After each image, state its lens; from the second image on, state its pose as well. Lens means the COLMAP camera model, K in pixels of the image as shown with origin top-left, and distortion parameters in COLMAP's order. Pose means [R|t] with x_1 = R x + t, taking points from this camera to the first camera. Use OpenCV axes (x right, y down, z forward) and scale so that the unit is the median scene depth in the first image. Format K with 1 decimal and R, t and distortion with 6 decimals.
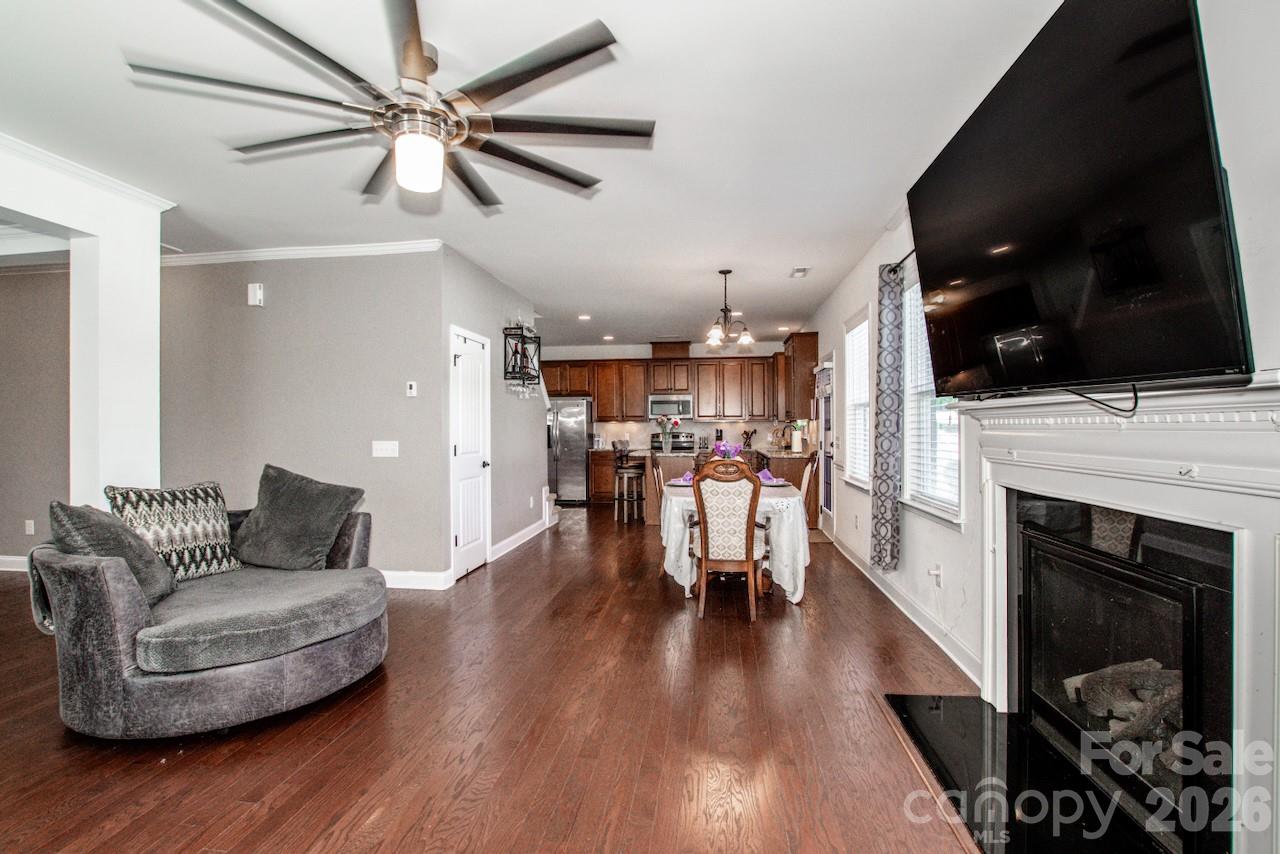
lens RADIAL K [[573.5, 0, 640.0], [0, 573.5, 427.0], [0, 0, 1]] dist [-0.026303, 0.000646]
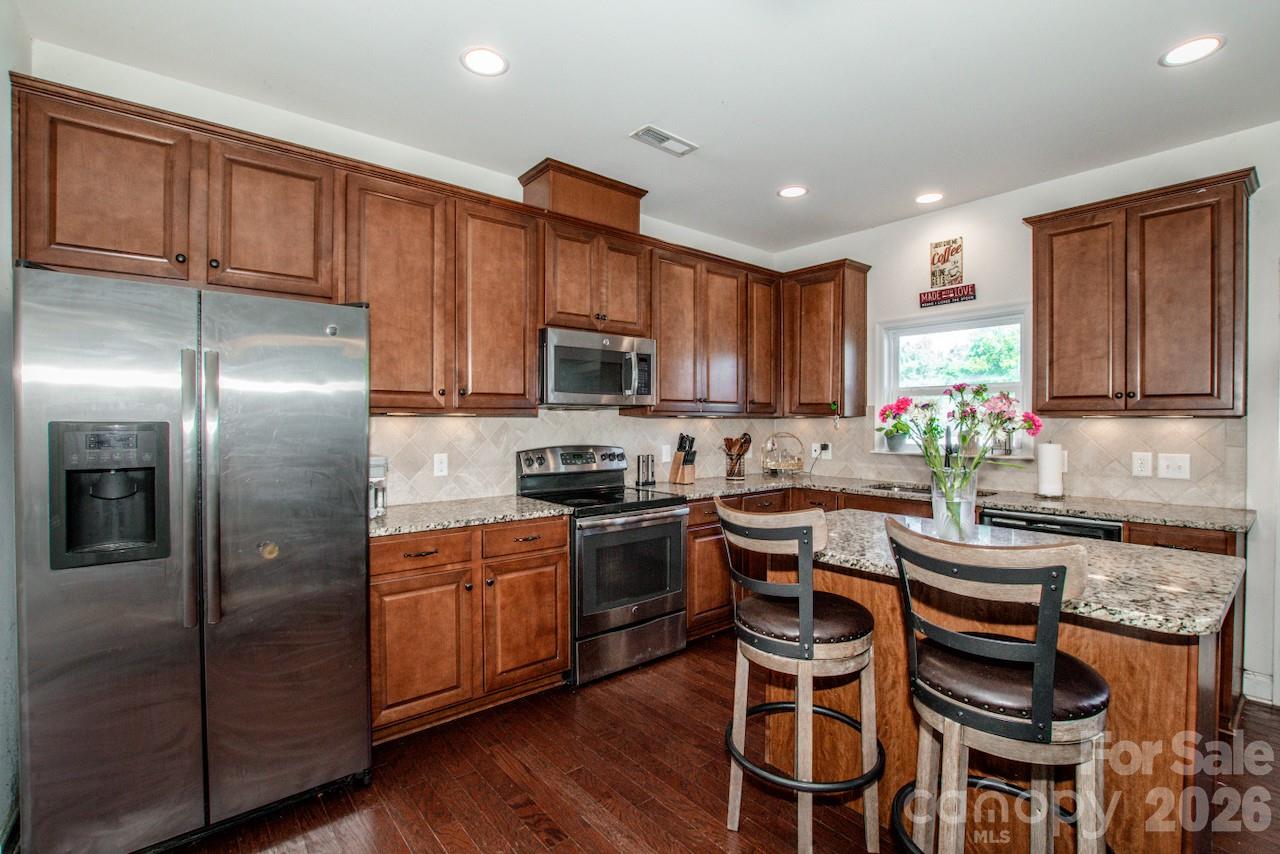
lens RADIAL K [[590.5, 0, 655.0], [0, 590.5, 421.2], [0, 0, 1]] dist [-0.033641, 0.007207]
pose [[0.673434, 0.003818, 0.739237, -0.177417], [-0.004005, 0.999991, -0.001516, -0.005028], [-0.739236, -0.001940, 0.673444, 0.739639]]
